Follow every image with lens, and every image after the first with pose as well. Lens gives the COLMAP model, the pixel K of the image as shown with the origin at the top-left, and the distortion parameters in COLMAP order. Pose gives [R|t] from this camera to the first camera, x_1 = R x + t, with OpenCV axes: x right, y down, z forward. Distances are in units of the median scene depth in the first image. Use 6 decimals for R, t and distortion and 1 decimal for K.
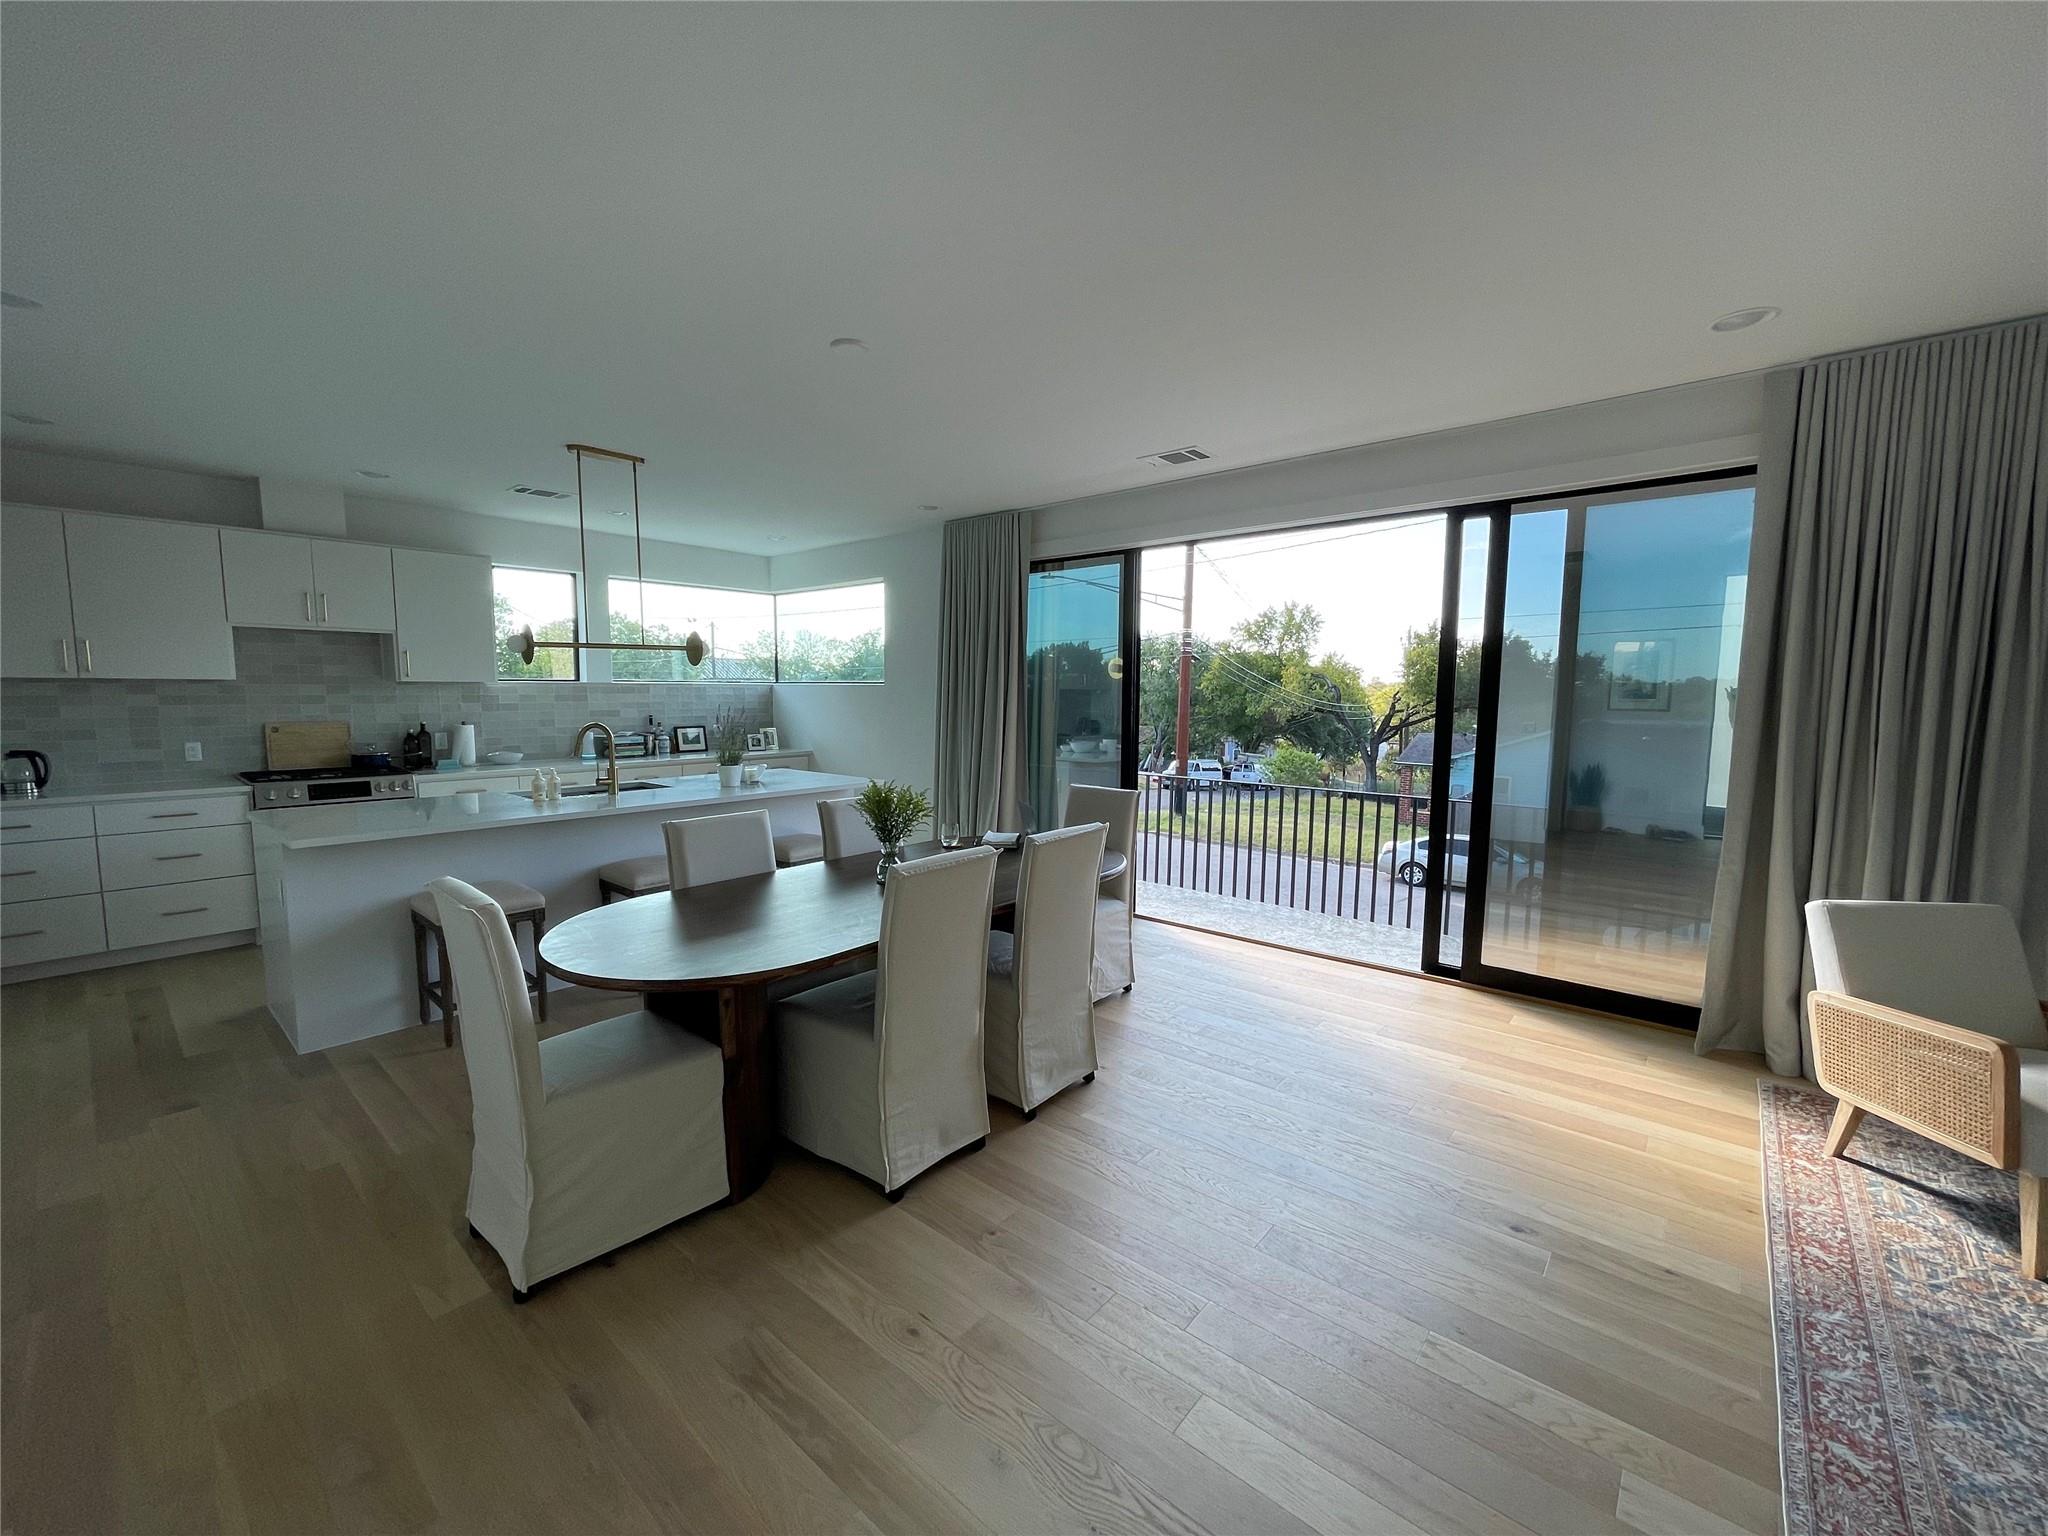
lens RADIAL K [[814.6, 0, 1032.1], [0, 814.6, 774.2], [0, 0, 1]] dist [-0.003612, 0.001971]
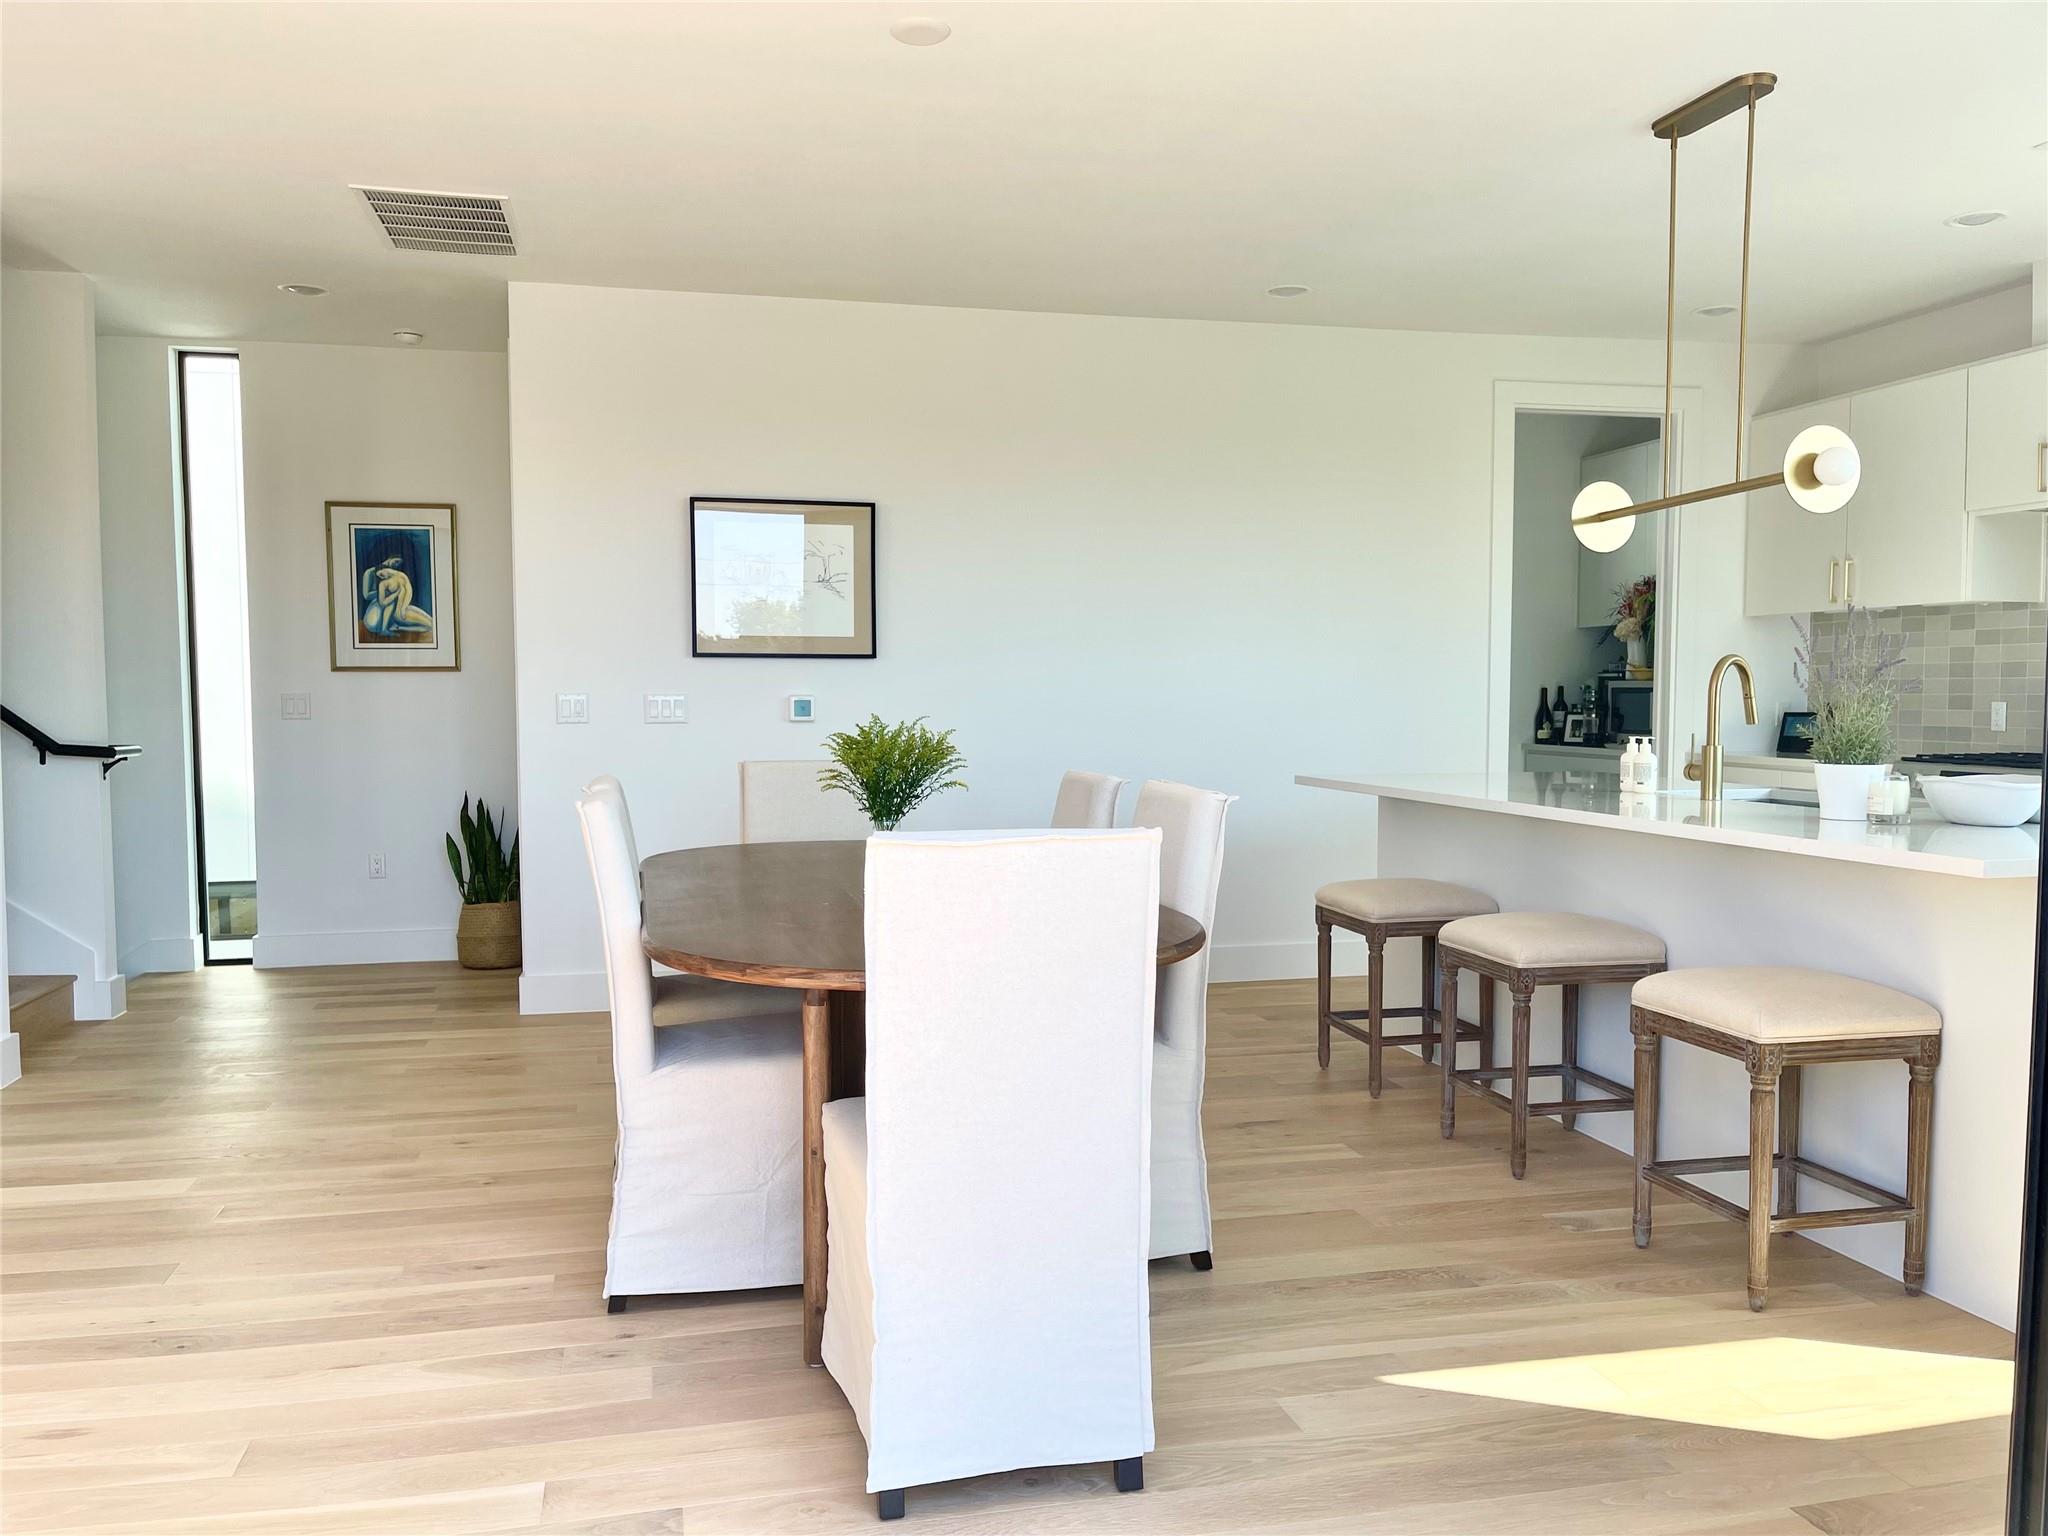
lens RADIAL K [[1570.5, 0, 1026.2], [0, 1570.5, 758.1], [0, 0, 1]] dist [0.066053, -0.077541]
pose [[-0.588771, 0.037728, -0.807419, 0.925896], [-0.077482, 0.991676, 0.102838, -0.129123], [0.804578, 0.123108, -0.580947, 2.237032]]
